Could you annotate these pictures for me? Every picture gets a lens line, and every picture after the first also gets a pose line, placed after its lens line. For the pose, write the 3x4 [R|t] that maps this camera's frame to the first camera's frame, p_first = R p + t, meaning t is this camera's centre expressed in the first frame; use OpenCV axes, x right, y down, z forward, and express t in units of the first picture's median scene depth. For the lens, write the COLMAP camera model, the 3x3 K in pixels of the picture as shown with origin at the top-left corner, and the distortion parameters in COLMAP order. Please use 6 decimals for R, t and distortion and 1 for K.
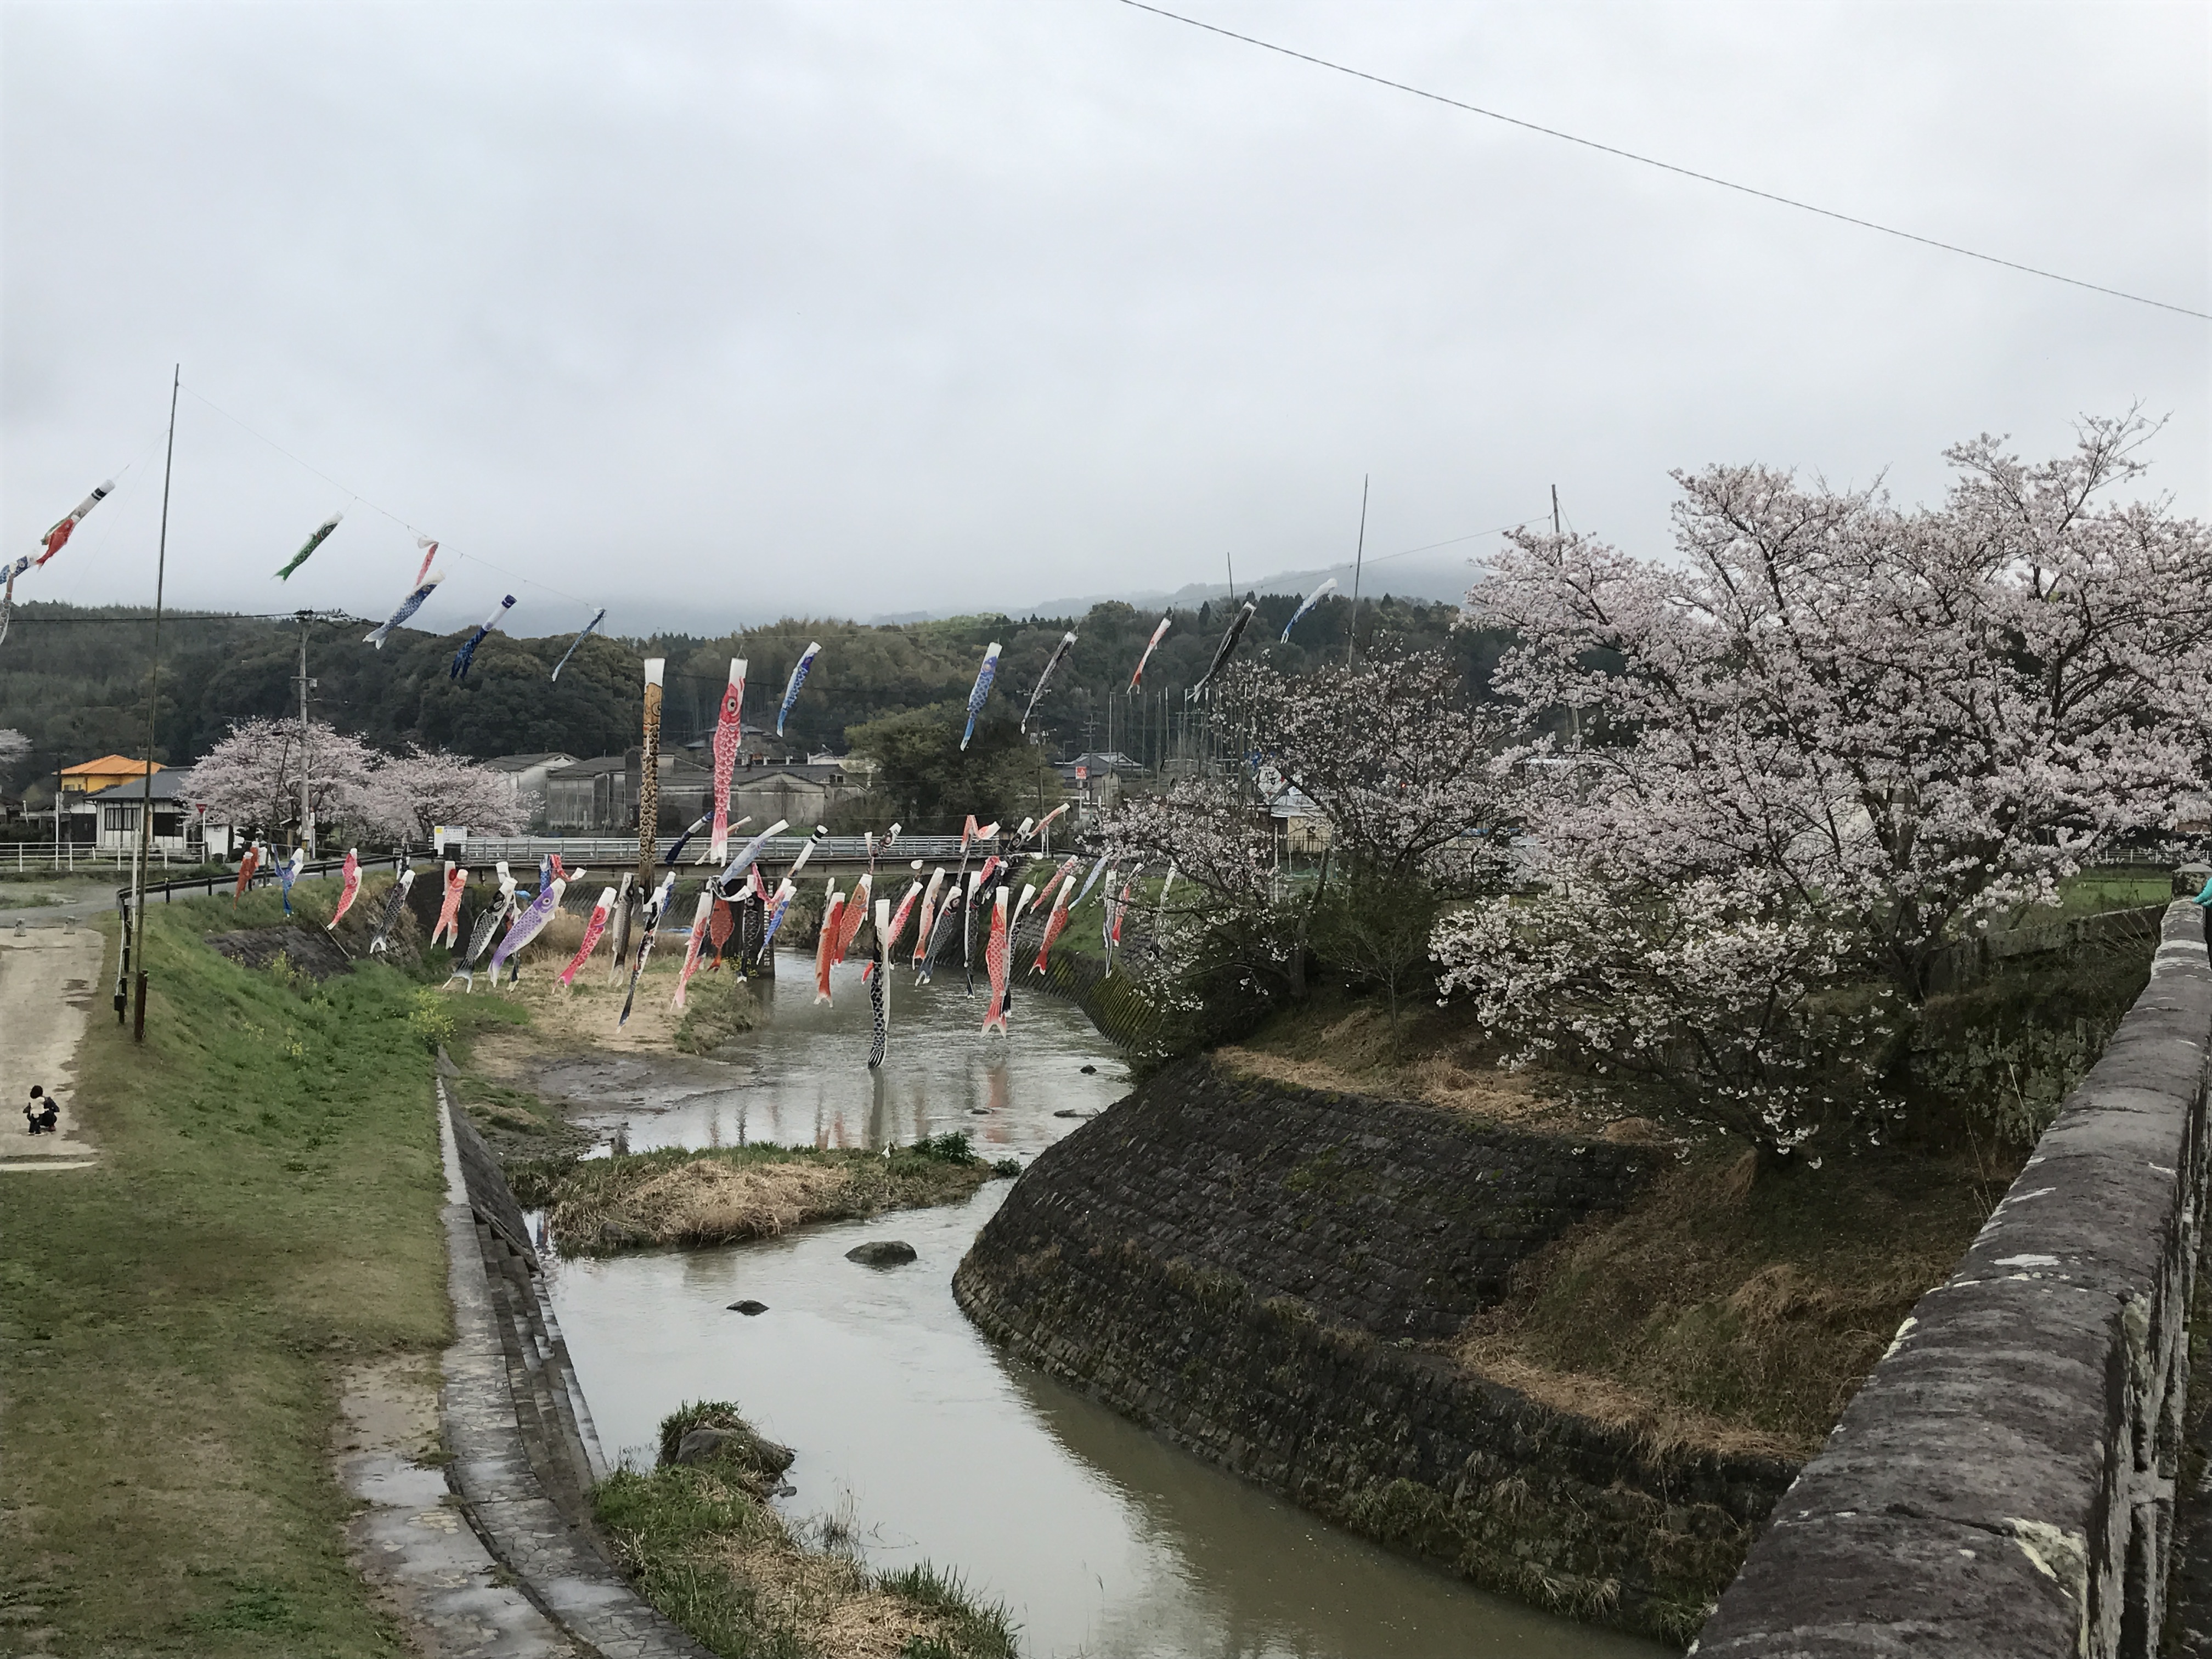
lens RADIAL K [[2392.9, 0, 1112.9], [0, 2392.9, 830.5], [0, 0, 1]] dist [0.028253, 0.000000]
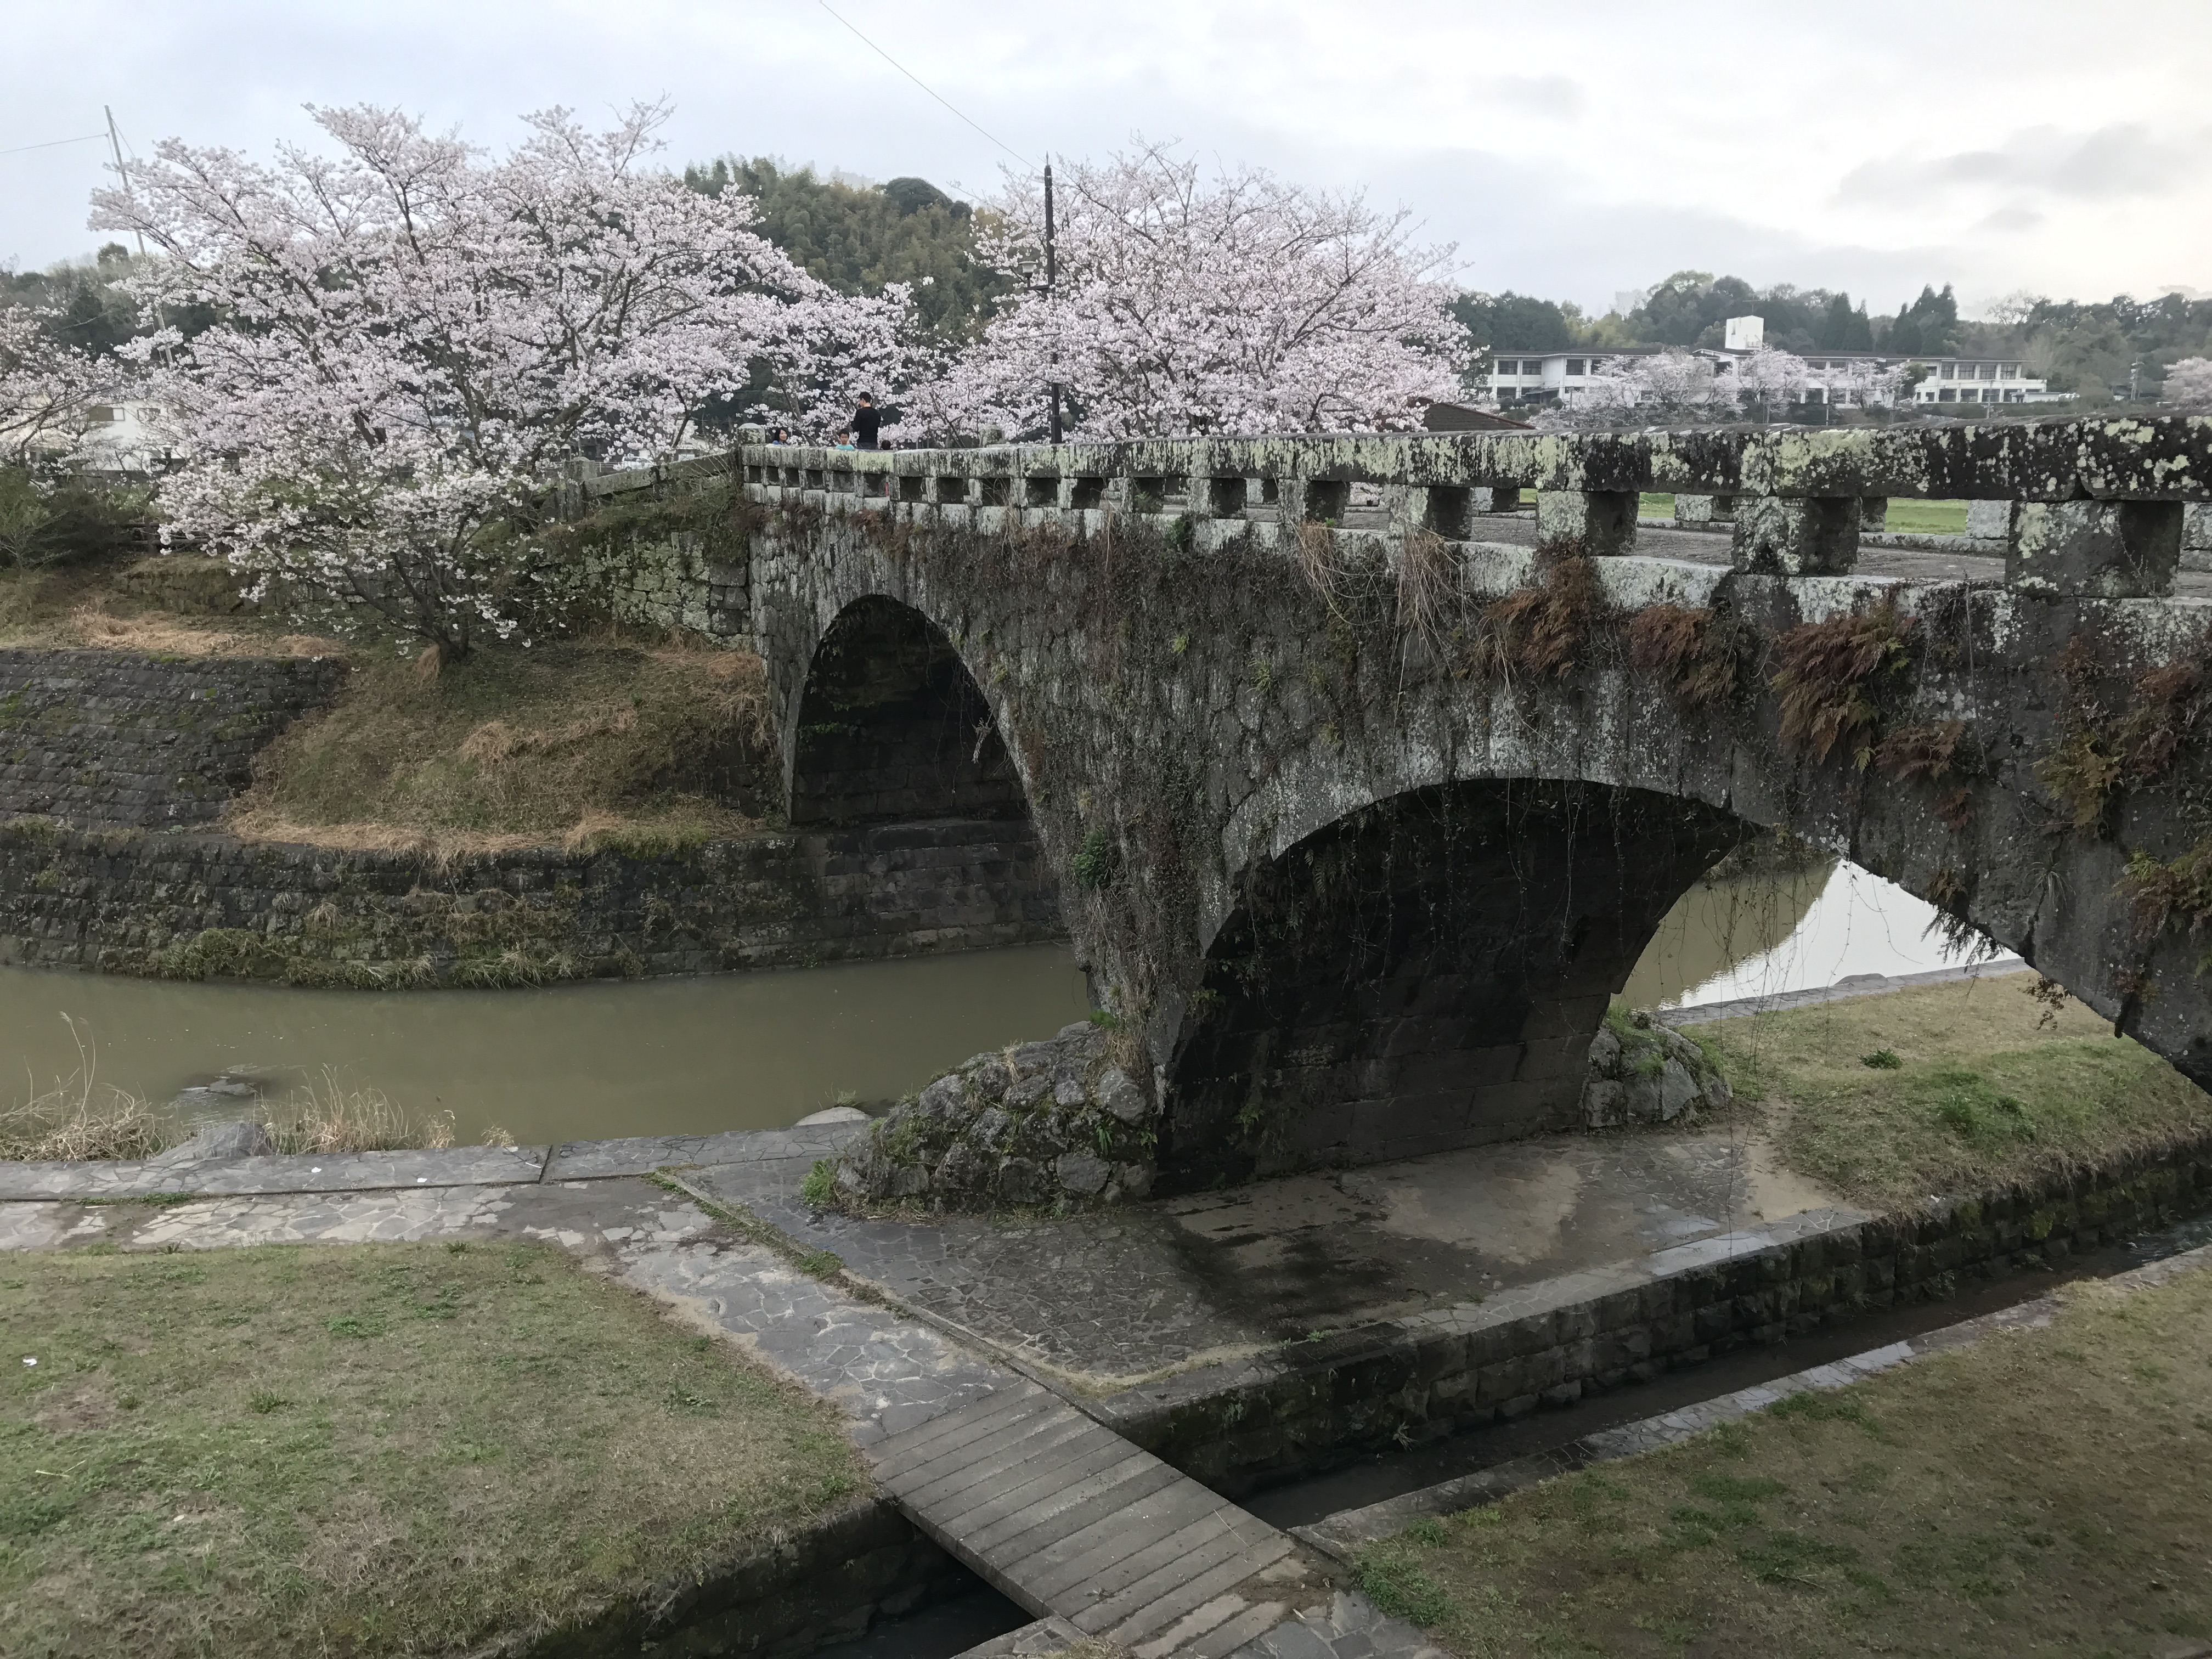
lens RADIAL K [[1833.0, 0, 1120.9], [0, 1833.0, 832.8], [0, 0, 1]] dist [0.031567, -0.054695]
pose [[0.688400, -0.157871, 0.707942, -0.223363], [0.011447, 0.978269, 0.207023, 0.025753], [-0.725241, -0.134411, 0.675248, 0.006971]]
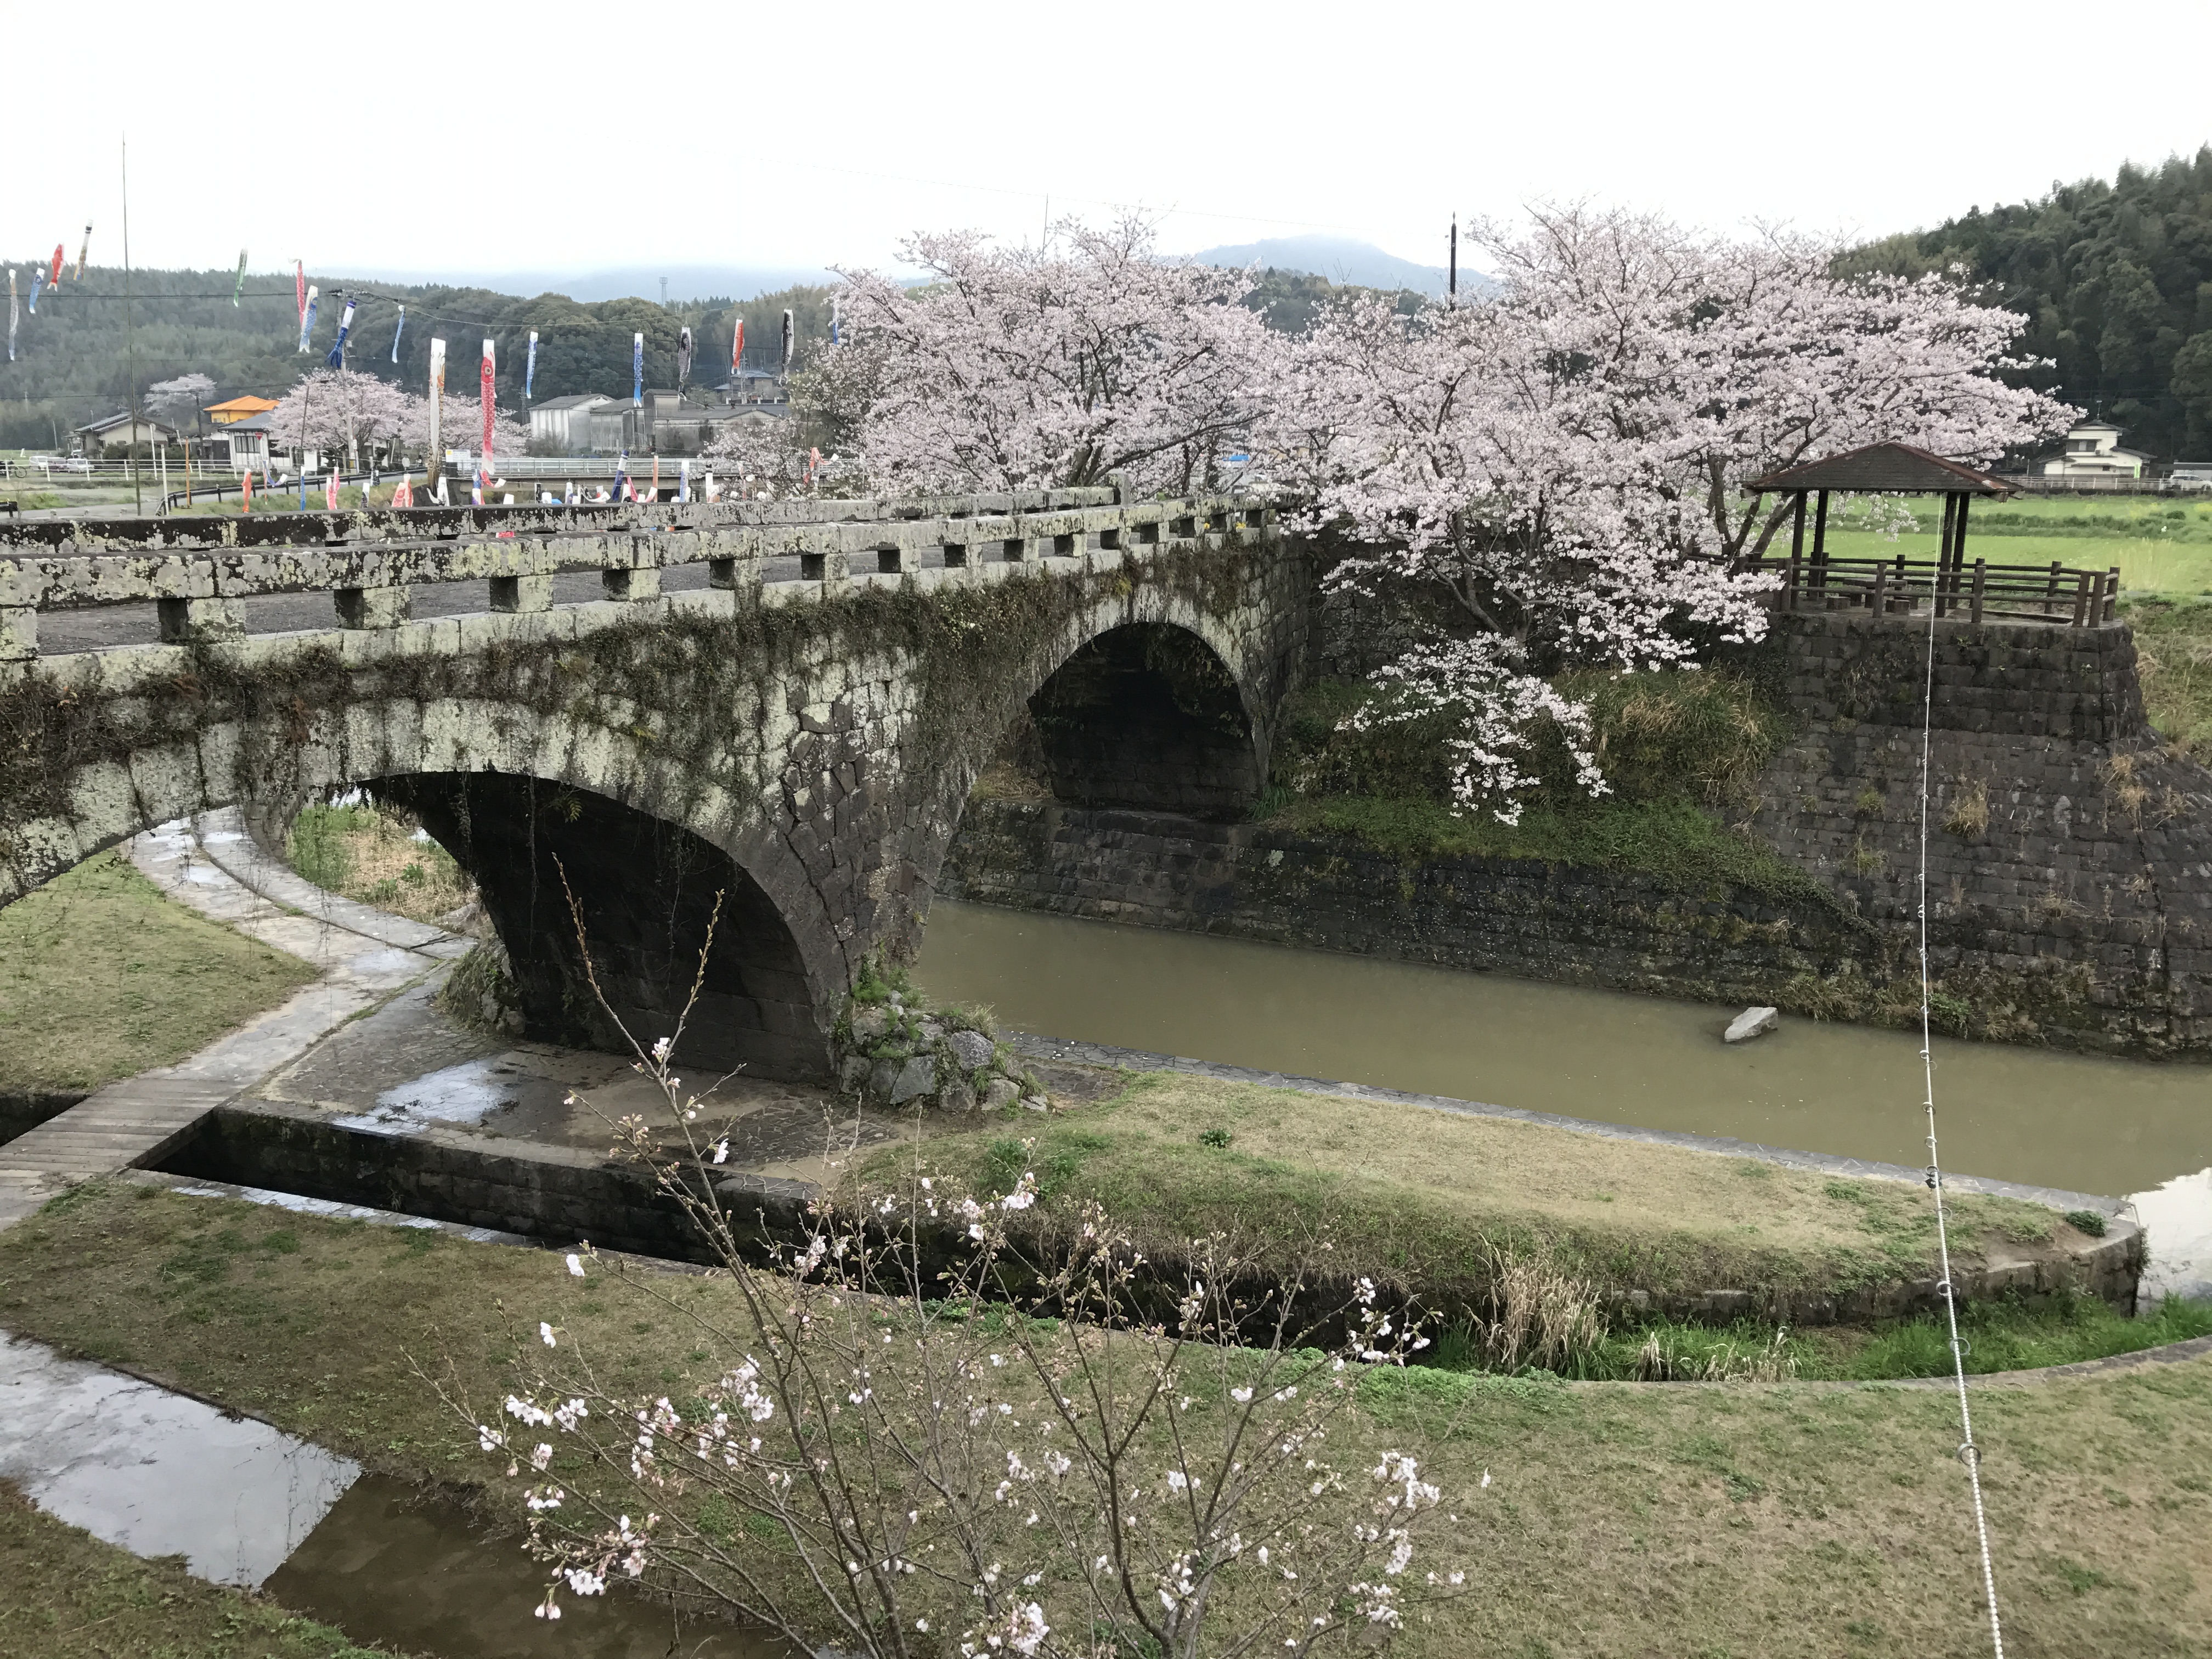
lens RADIAL K [[1833.0, 0, 1111.6], [0, 1833.0, 828.6], [0, 0, 1]] dist [0.031567, -0.054695]
pose [[0.999983, -0.000050, 0.005846, 0.389467], [-0.001113, 0.980049, 0.198753, 0.004378], [-0.005739, -0.198756, 0.980032, -0.387400]]
